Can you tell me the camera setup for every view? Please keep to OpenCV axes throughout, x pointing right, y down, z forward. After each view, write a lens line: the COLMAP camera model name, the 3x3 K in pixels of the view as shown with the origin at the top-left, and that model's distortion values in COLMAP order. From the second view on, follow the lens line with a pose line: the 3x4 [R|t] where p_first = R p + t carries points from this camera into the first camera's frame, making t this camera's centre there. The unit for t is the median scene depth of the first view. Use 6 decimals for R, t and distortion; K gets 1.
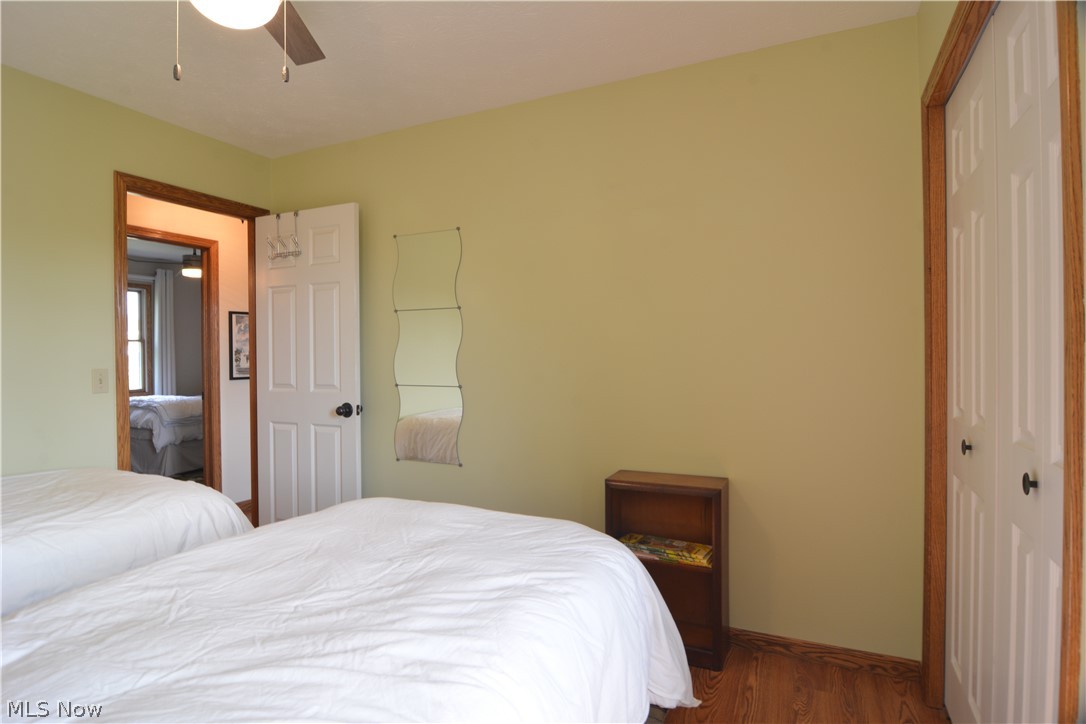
lens RADIAL K [[583.2, 0, 536.1], [0, 583.2, 359.1], [0, 0, 1]] dist [-0.010035, -0.002277]
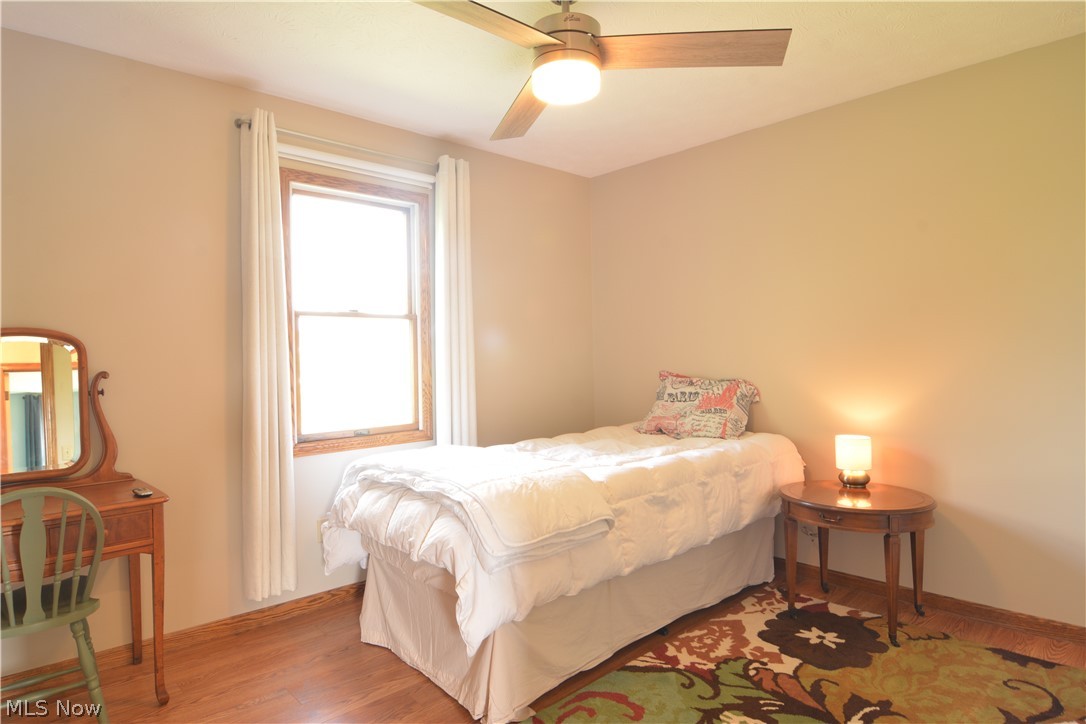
lens RADIAL K [[658.6, 0, 544.2], [0, 658.6, 358.3], [0, 0, 1]] dist [-0.009413, -0.004902]
pose [[0.930992, -0.005076, -0.365005, -0.399448], [0.003476, 0.999981, -0.005039, 0.003779], [0.365024, 0.003422, 0.930992, 0.564754]]
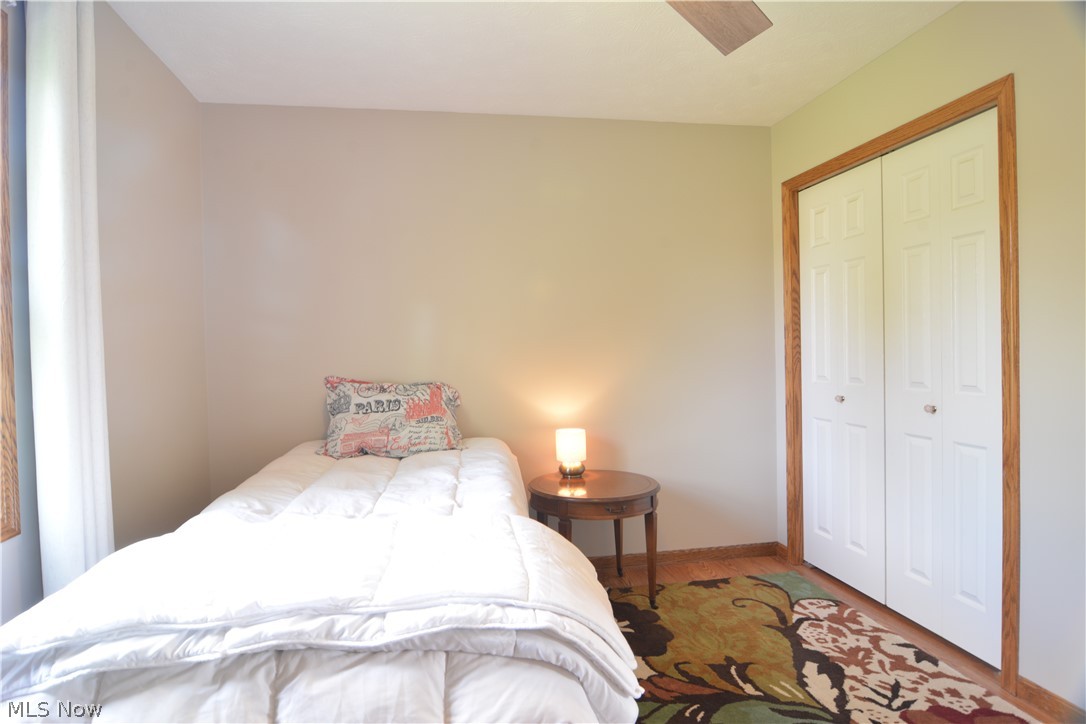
lens RADIAL K [[583.2, 0, 541.6], [0, 583.2, 368.7], [0, 0, 1]] dist [-0.010035, -0.002277]
pose [[0.811388, -0.023454, 0.584037, -0.627189], [0.020803, 0.999720, 0.011246, 0.005433], [-0.584138, 0.003025, 0.811649, 0.722991]]
